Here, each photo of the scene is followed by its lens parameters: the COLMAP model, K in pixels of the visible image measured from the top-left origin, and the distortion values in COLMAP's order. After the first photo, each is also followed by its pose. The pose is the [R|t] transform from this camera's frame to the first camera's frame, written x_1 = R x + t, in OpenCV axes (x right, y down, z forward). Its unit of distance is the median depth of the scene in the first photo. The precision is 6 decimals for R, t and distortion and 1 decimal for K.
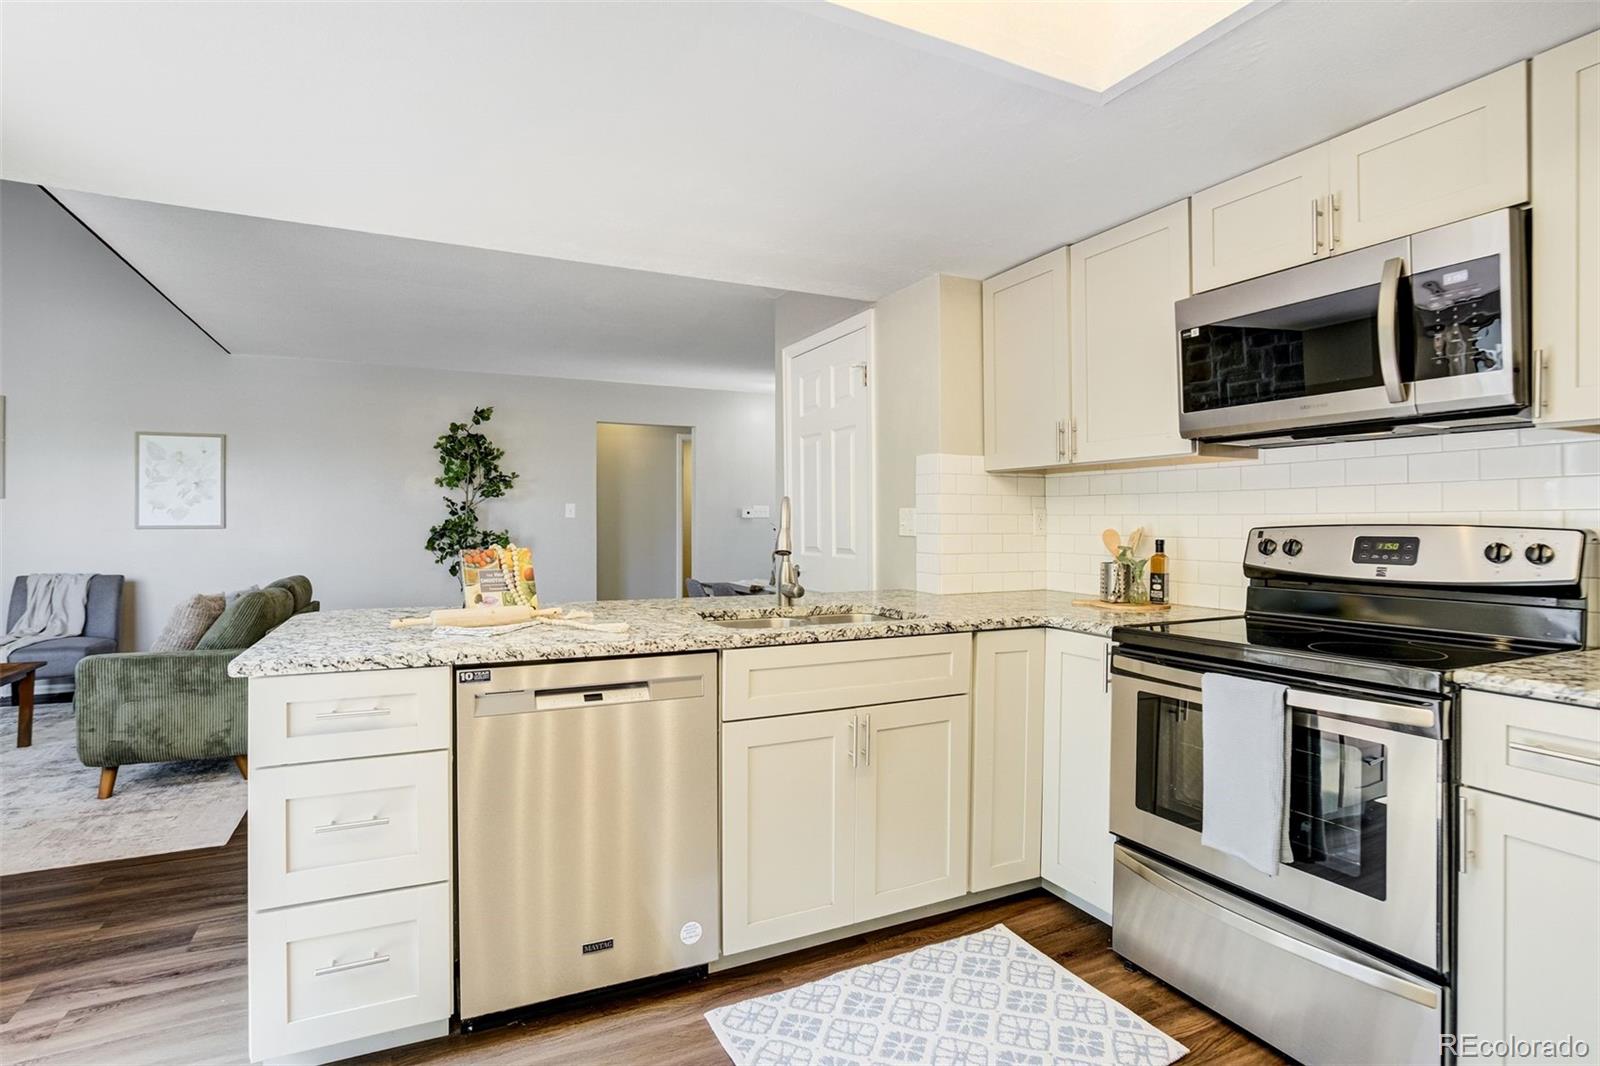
lens RADIAL K [[751.4, 0, 809.0], [0, 751.4, 520.1], [0, 0, 1]] dist [-0.042311, 0.013589]
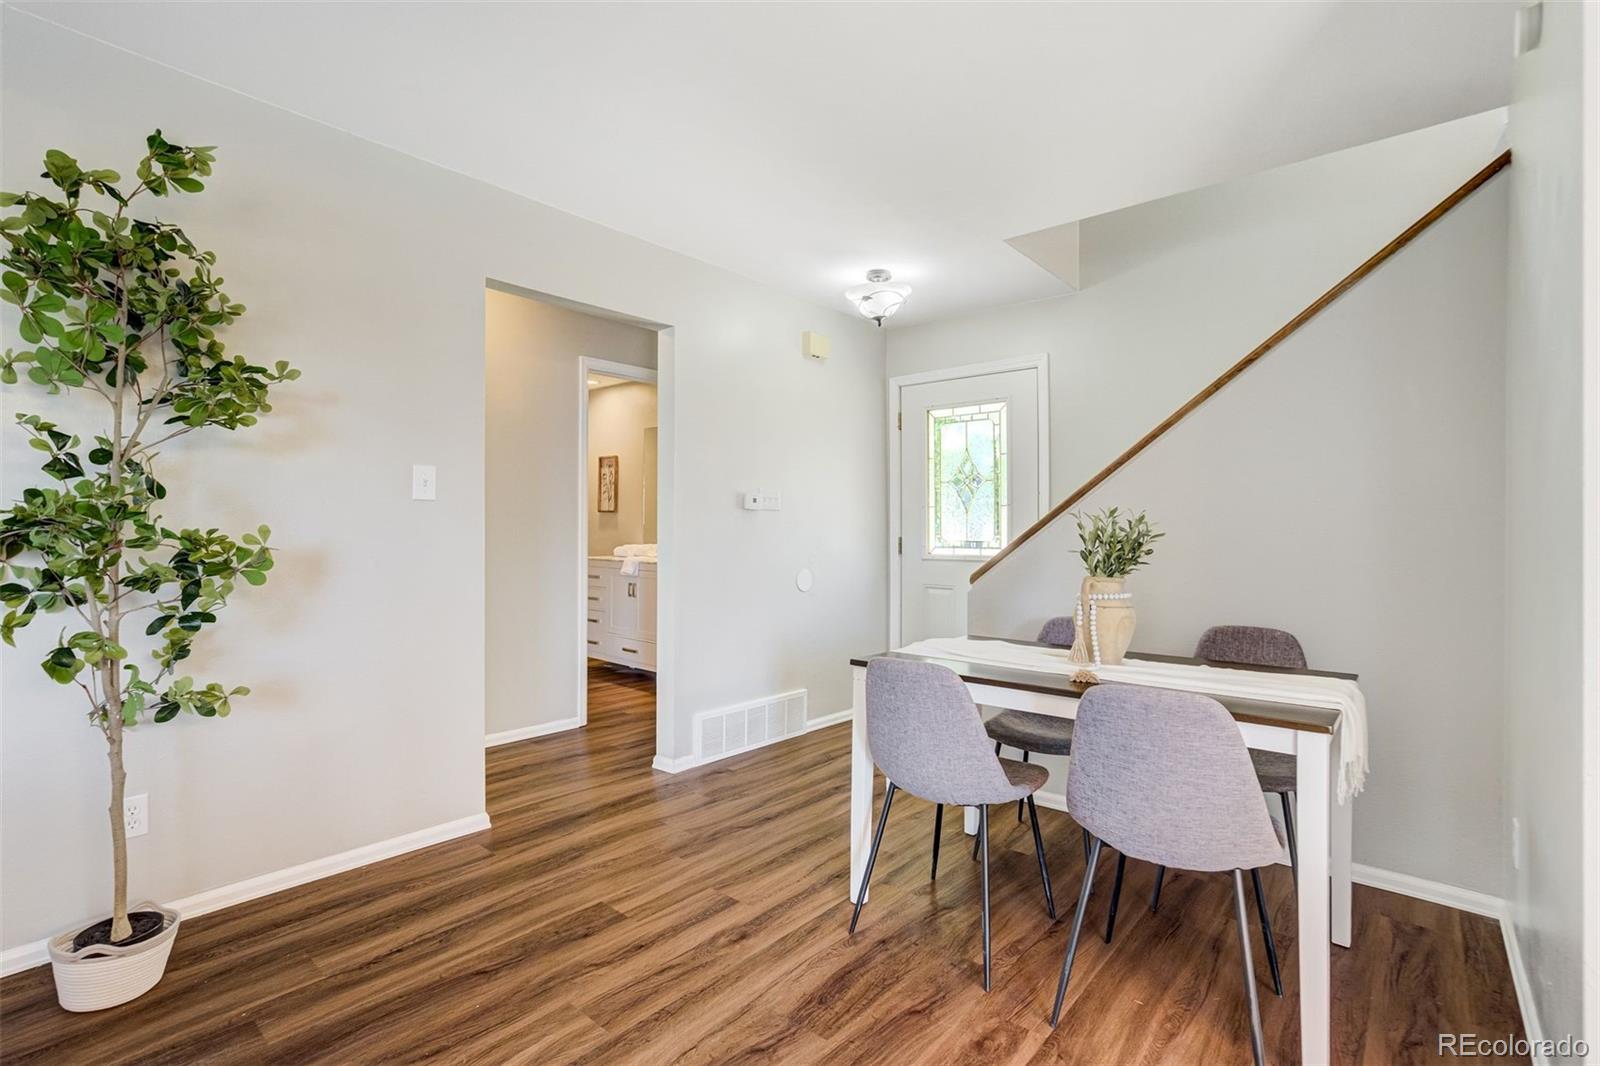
lens RADIAL K [[751.4, 0, 804.4], [0, 751.4, 538.6], [0, 0, 1]] dist [-0.042311, 0.013589]
pose [[0.923880, -0.004090, 0.382661, -0.310108], [-0.000652, 0.999925, 0.012262, 0.014035], [-0.382682, -0.011578, 0.923808, 0.606427]]
